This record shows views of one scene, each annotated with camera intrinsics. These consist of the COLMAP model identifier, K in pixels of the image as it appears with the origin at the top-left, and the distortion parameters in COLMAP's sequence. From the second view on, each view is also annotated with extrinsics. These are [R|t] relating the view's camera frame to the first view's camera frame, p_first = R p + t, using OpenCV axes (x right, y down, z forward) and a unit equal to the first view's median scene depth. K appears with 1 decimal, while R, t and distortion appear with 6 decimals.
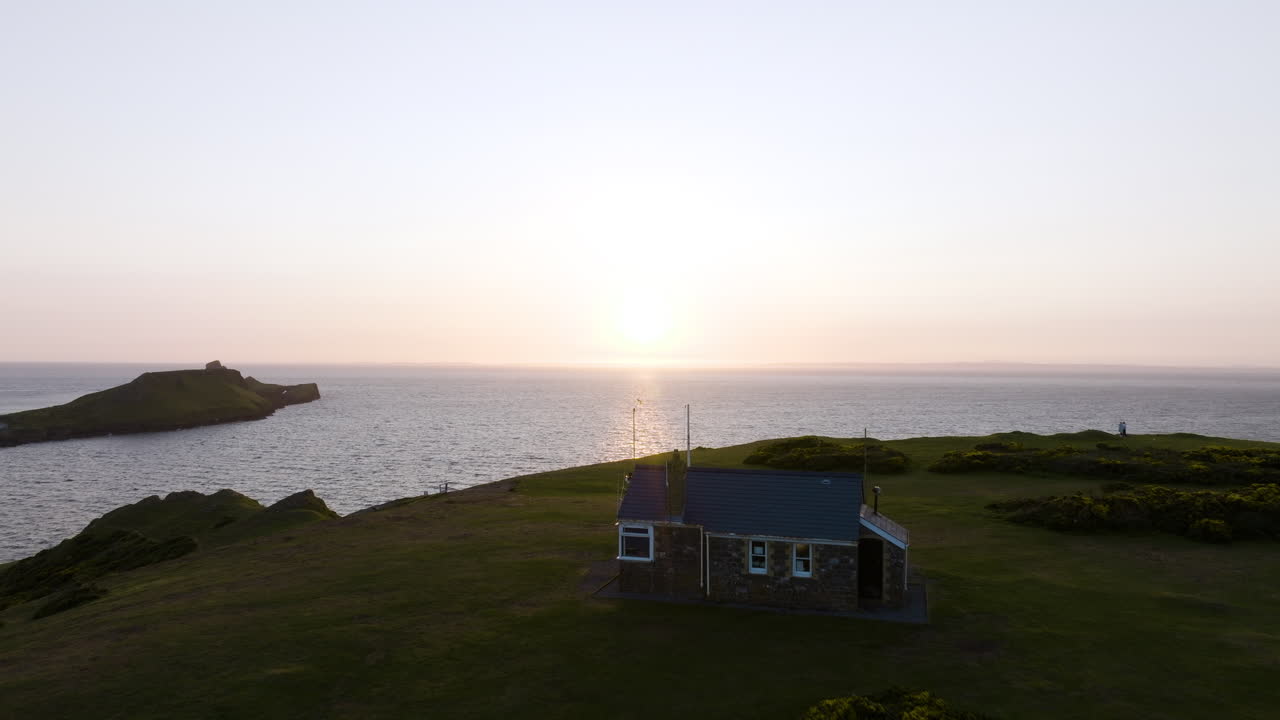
lens RADIAL K [[987.2, 0, 640.0], [0, 987.2, 360.0], [0, 0, 1]] dist [-0.120606, -0.001706]
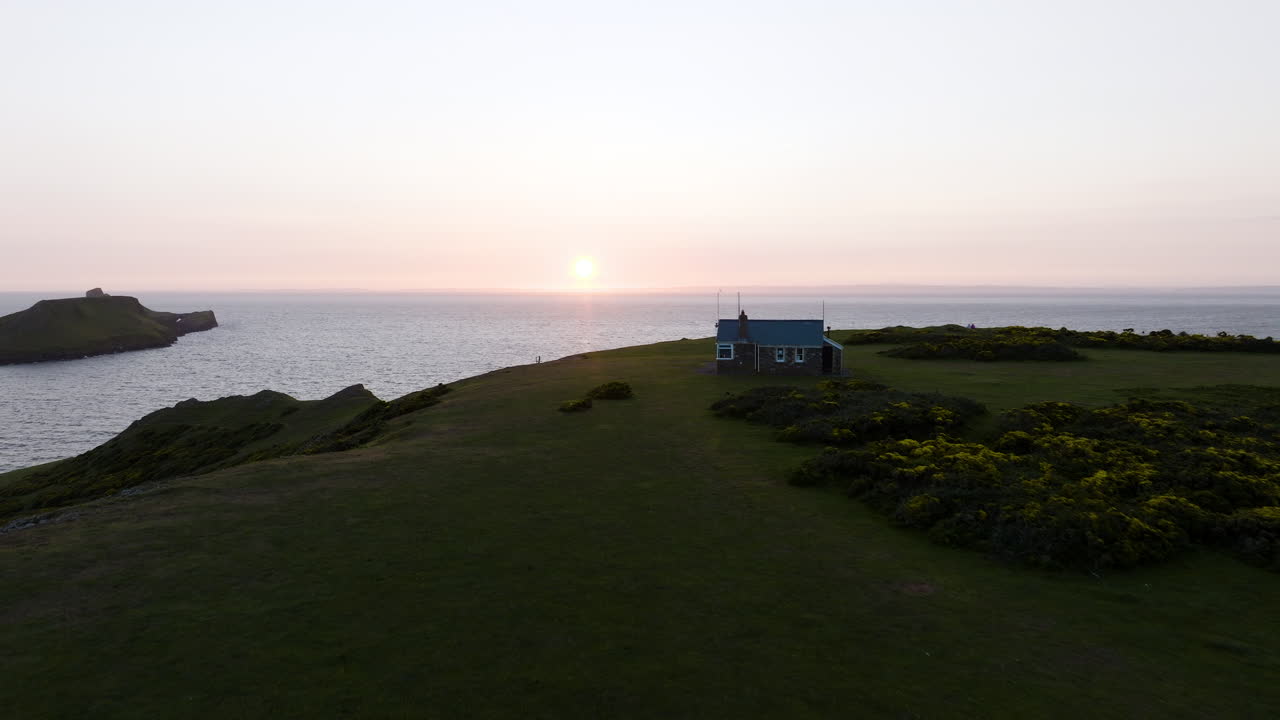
lens RADIAL K [[1042.7, 0, 640.0], [0, 1042.7, 360.0], [0, 0, 1]] dist [-0.067939, 0.000928]
pose [[0.994140, -0.007035, 0.107869, -0.125305], [-0.000444, 0.997606, 0.069150, 0.010377], [-0.108097, -0.068793, 0.991757, -0.374370]]
